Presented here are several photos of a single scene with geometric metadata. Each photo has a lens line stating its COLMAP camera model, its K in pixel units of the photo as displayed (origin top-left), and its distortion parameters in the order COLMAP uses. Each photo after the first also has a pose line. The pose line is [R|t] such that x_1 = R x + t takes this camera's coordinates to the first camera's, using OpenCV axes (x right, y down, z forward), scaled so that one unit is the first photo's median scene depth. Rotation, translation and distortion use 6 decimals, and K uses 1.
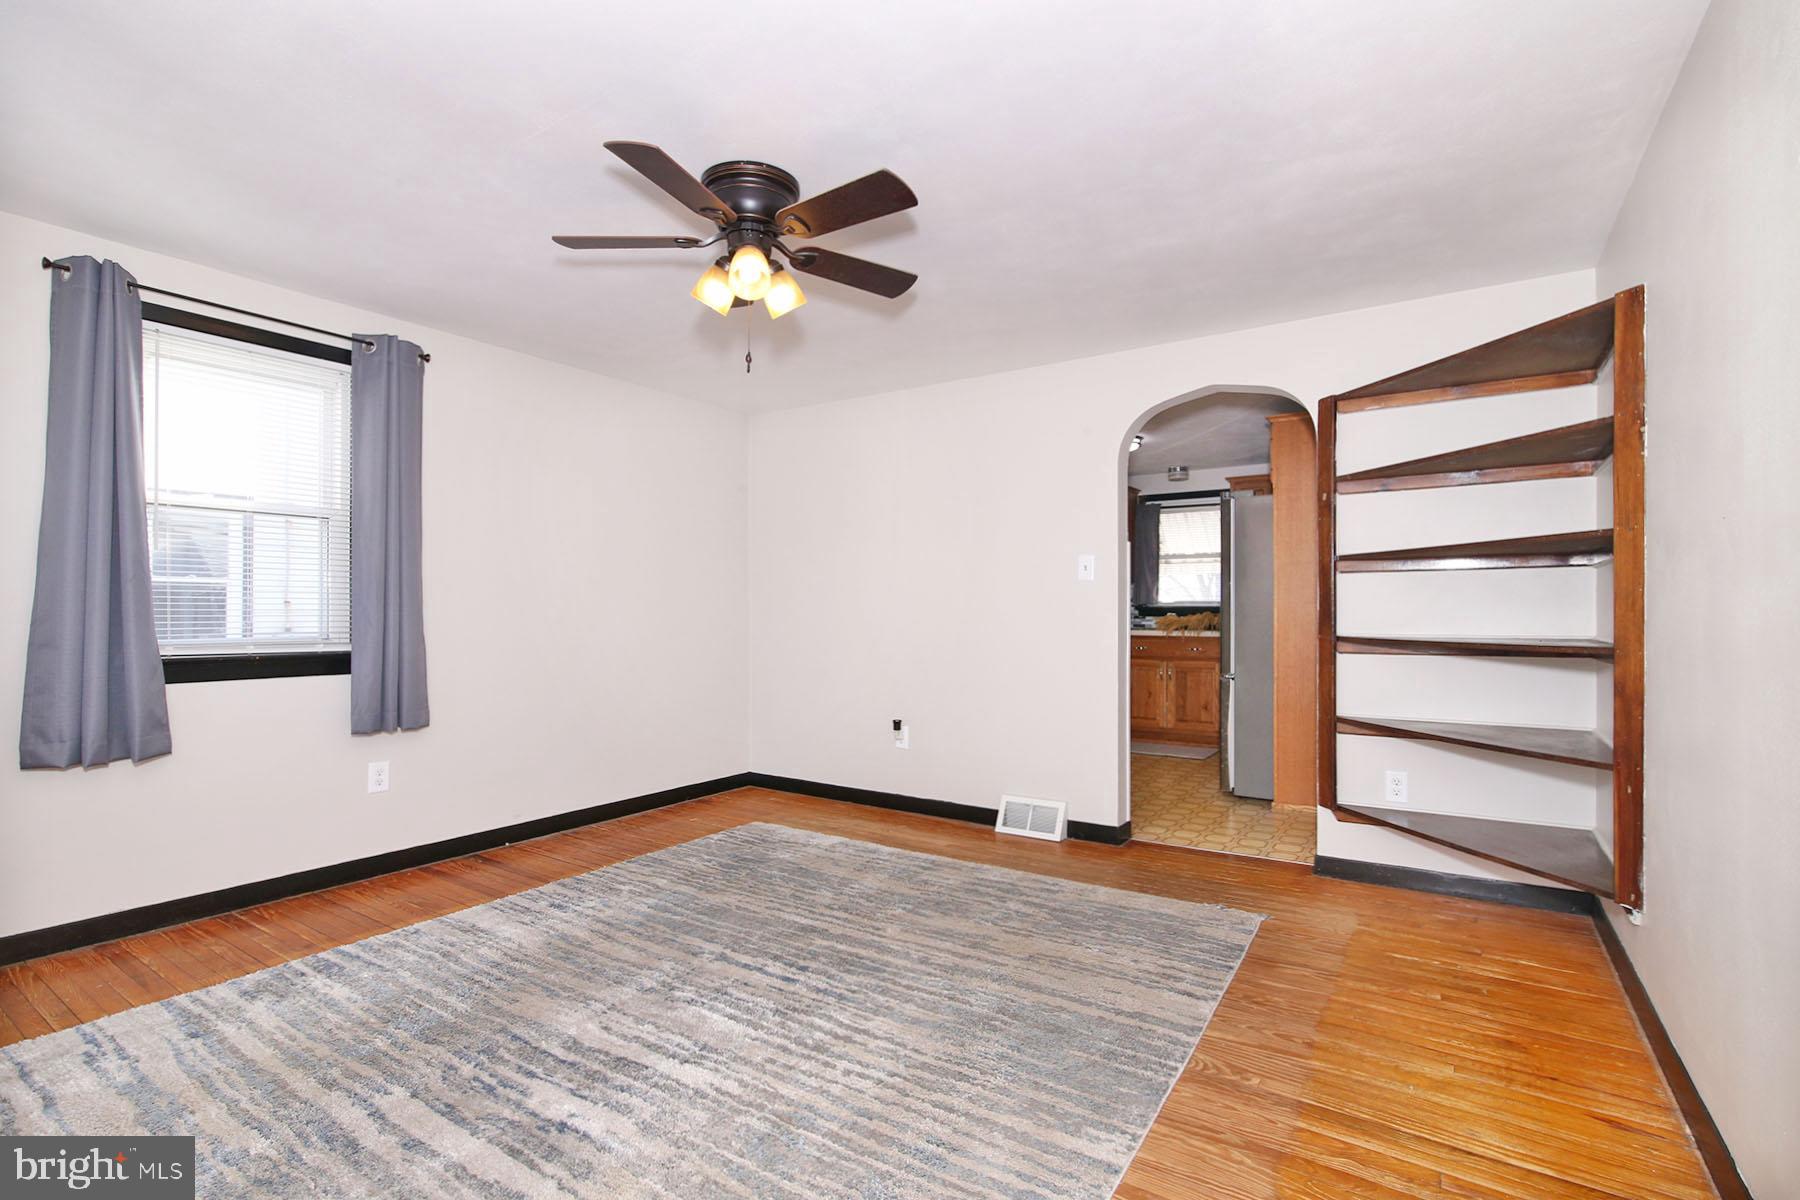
lens RADIAL K [[852.6, 0, 900.0], [0, 852.6, 600.0], [0, 0, 1]] dist [-0.001347, -0.000117]
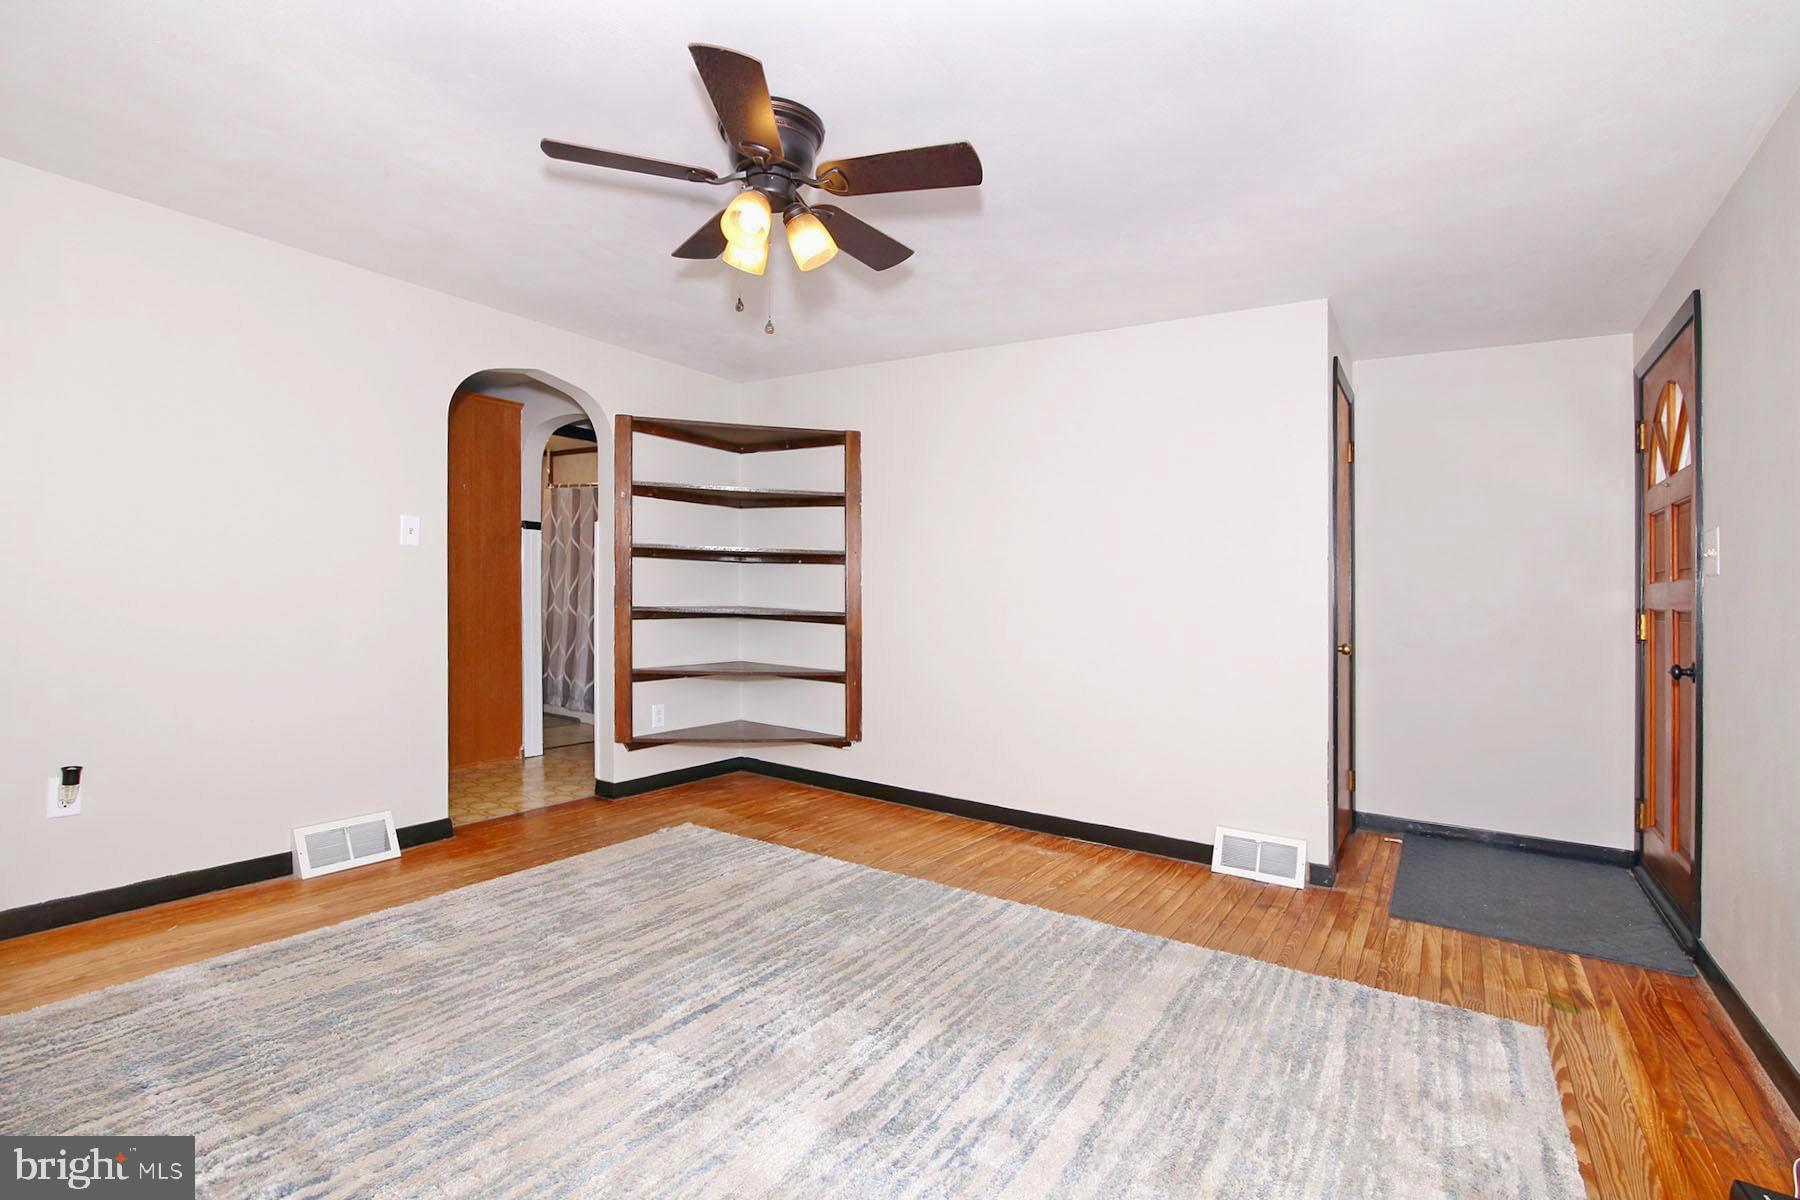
lens RADIAL K [[852.6, 0, 900.0], [0, 852.6, 600.0], [0, 0, 1]] dist [-0.001347, -0.000117]
pose [[-0.008776, -0.012652, 0.999881, -0.915492], [-0.045315, 0.998898, 0.012242, -0.001988], [-0.998934, -0.045202, -0.009340, 0.738331]]
